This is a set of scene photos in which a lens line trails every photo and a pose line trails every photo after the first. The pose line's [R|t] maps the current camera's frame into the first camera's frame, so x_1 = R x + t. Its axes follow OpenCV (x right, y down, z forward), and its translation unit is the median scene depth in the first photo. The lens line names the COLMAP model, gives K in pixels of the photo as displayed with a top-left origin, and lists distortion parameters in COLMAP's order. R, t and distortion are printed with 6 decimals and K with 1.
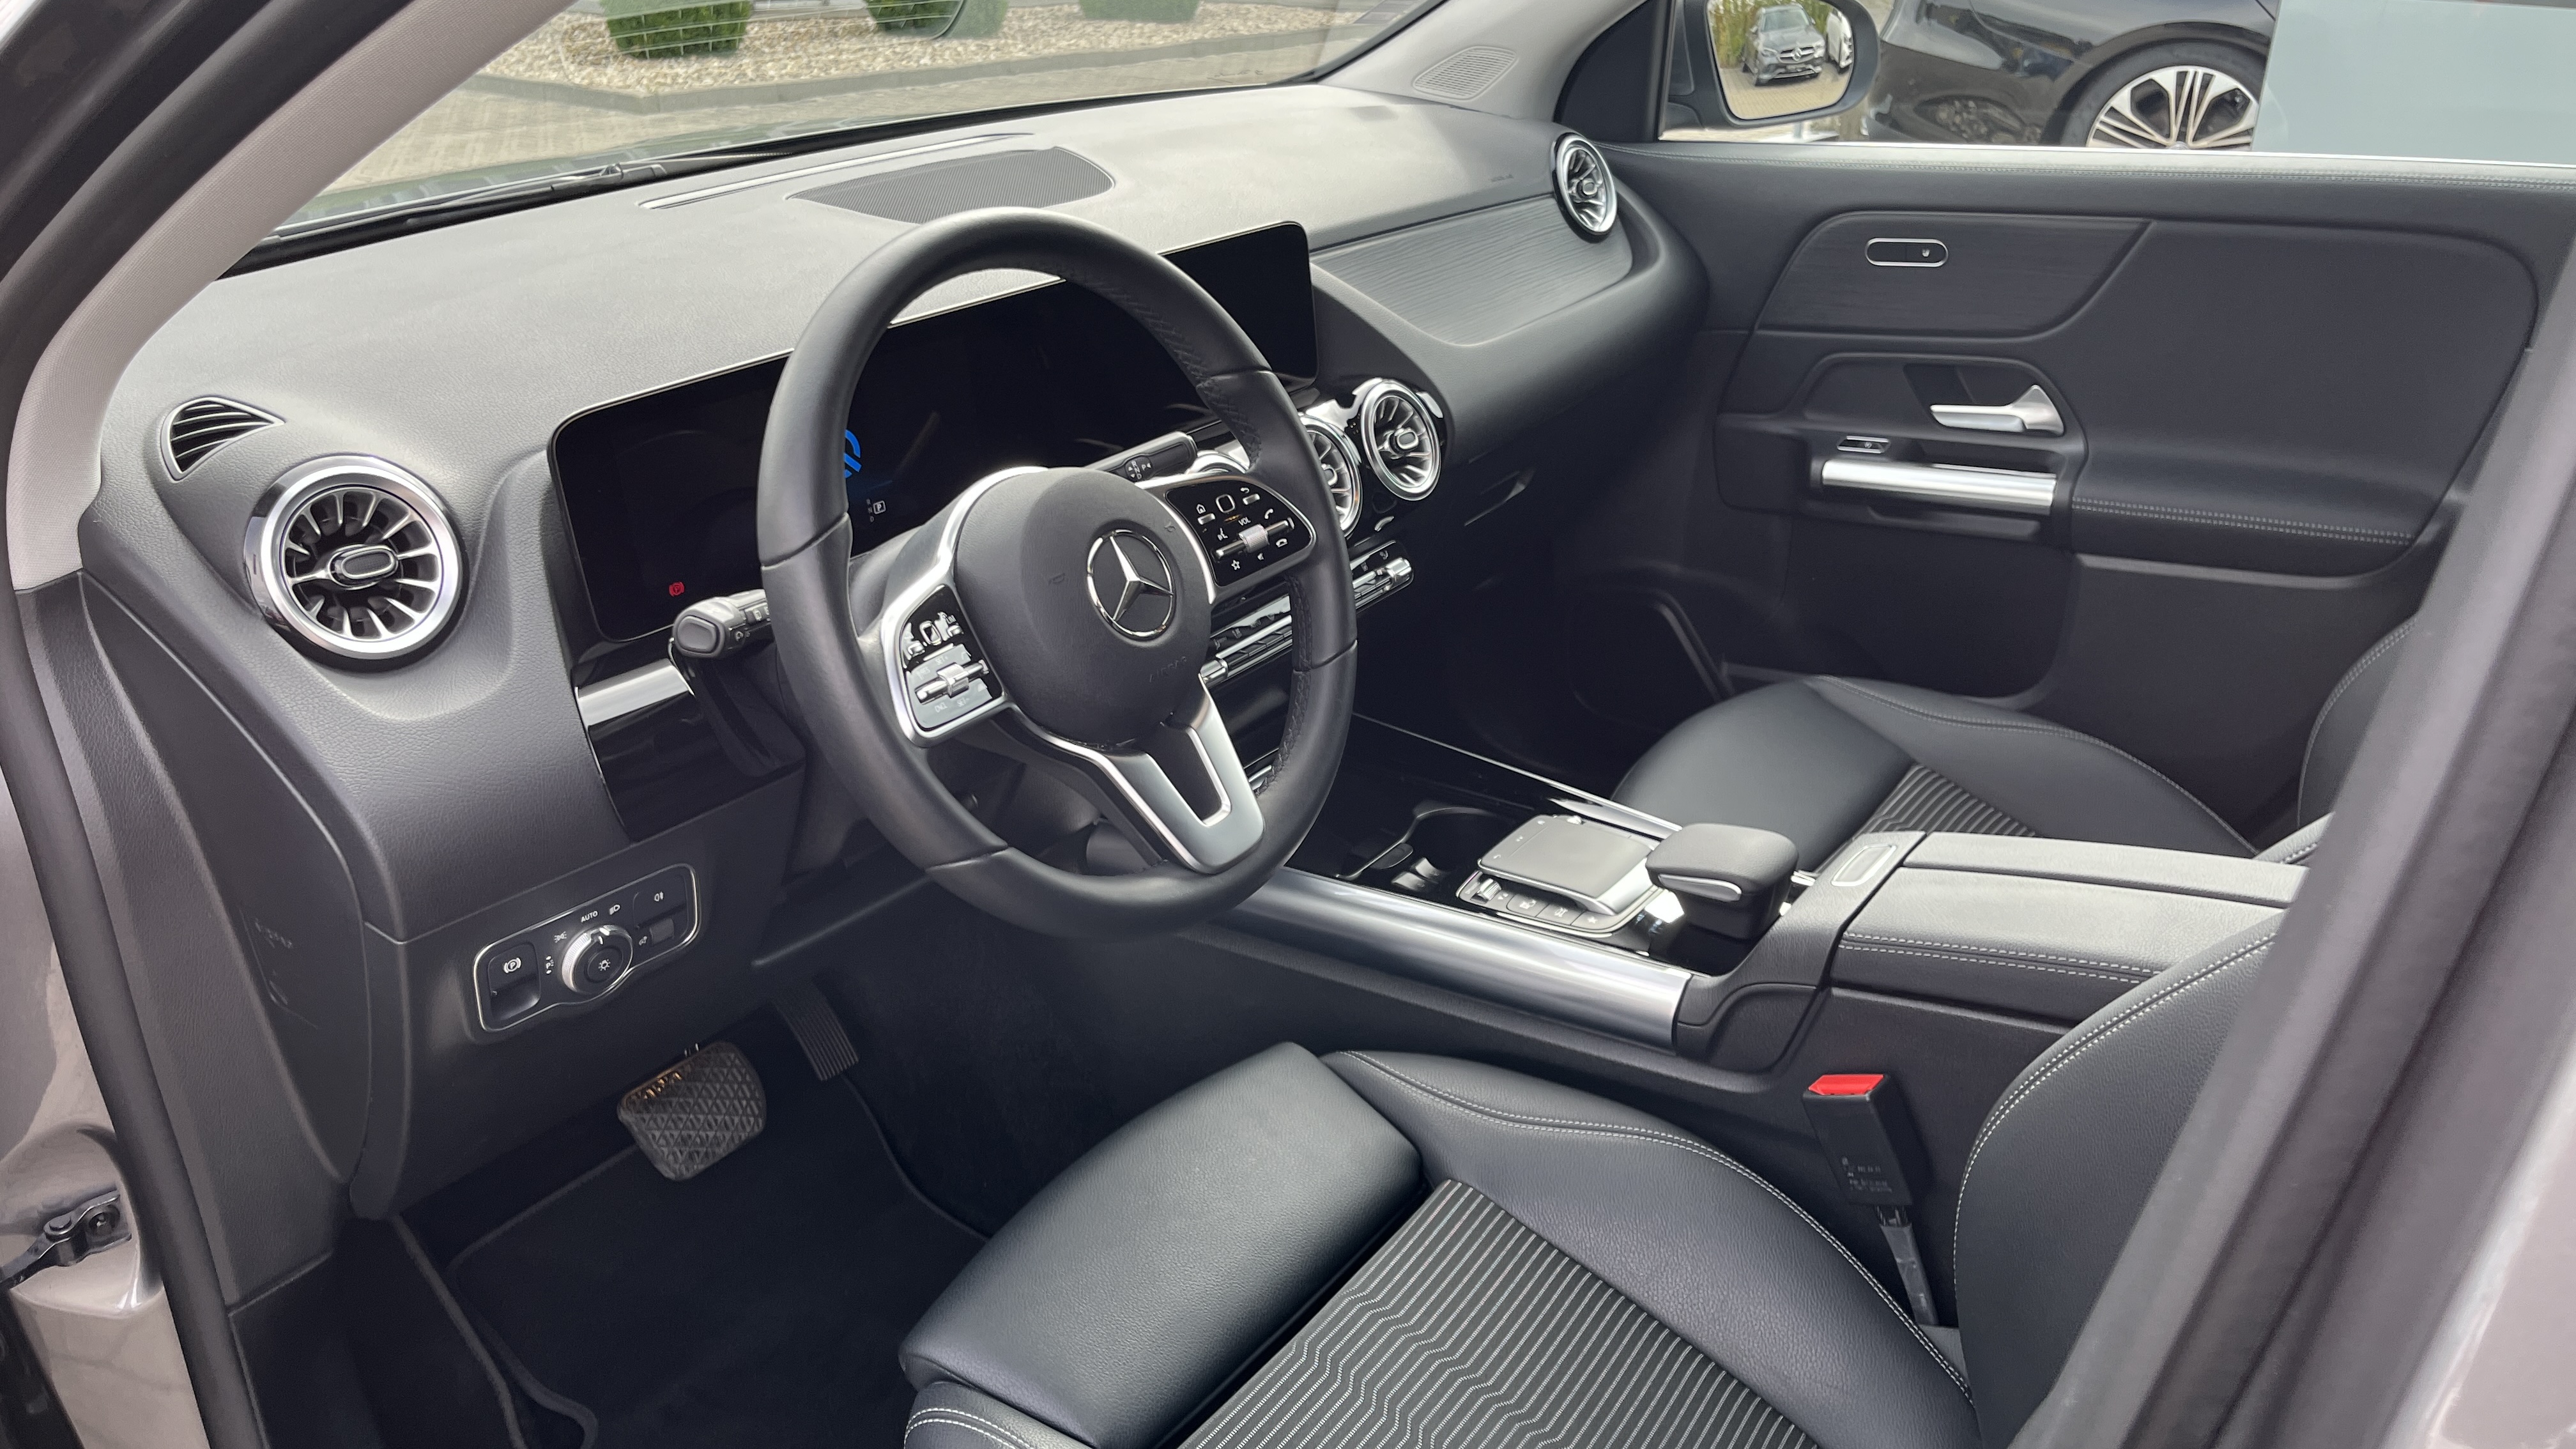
lens RADIAL K [[1945.7, 0, 1319.2], [0, 1945.7, 735.3], [0, 0, 1]] dist [0.062015, -0.090671]
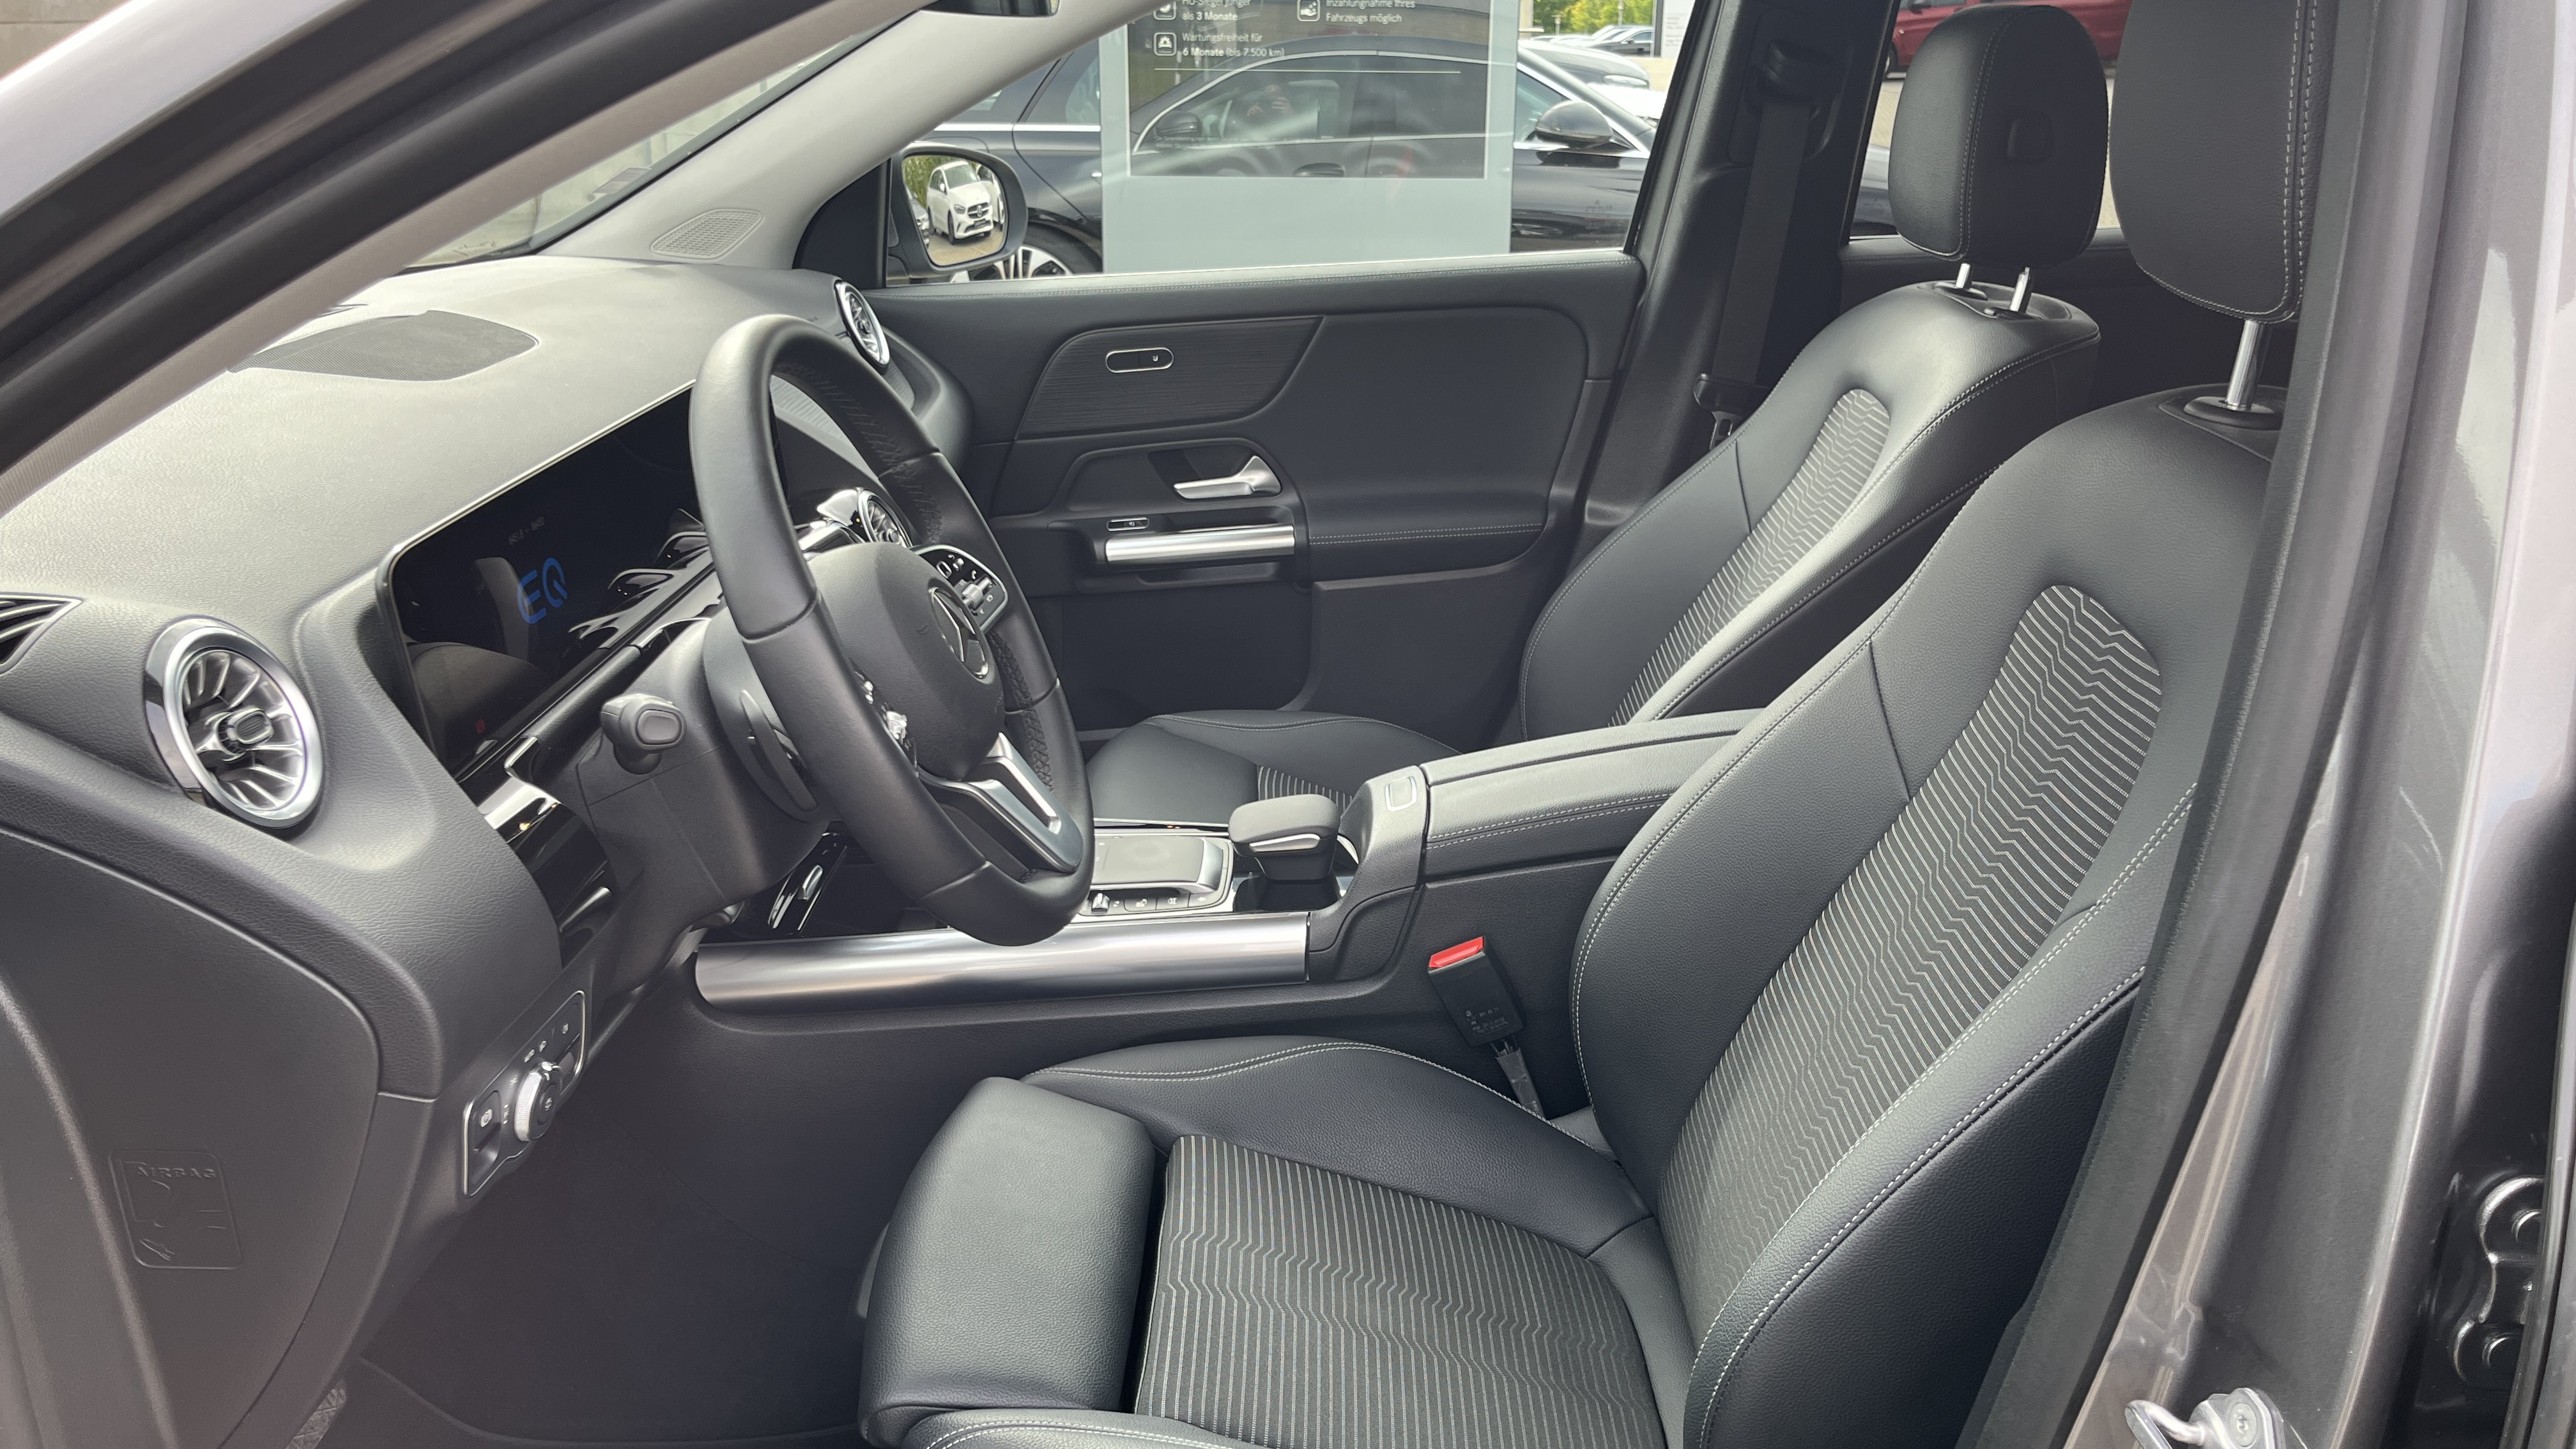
lens RADIAL K [[1945.7, 0, 1319.2], [0, 1945.7, 735.3], [0, 0, 1]] dist [0.062015, -0.090671]
pose [[0.811104, -0.189708, 0.553283, -0.317358], [0.243065, 0.969717, -0.023836, 0.032500], [-0.532006, 0.153817, 0.832652, -0.020183]]
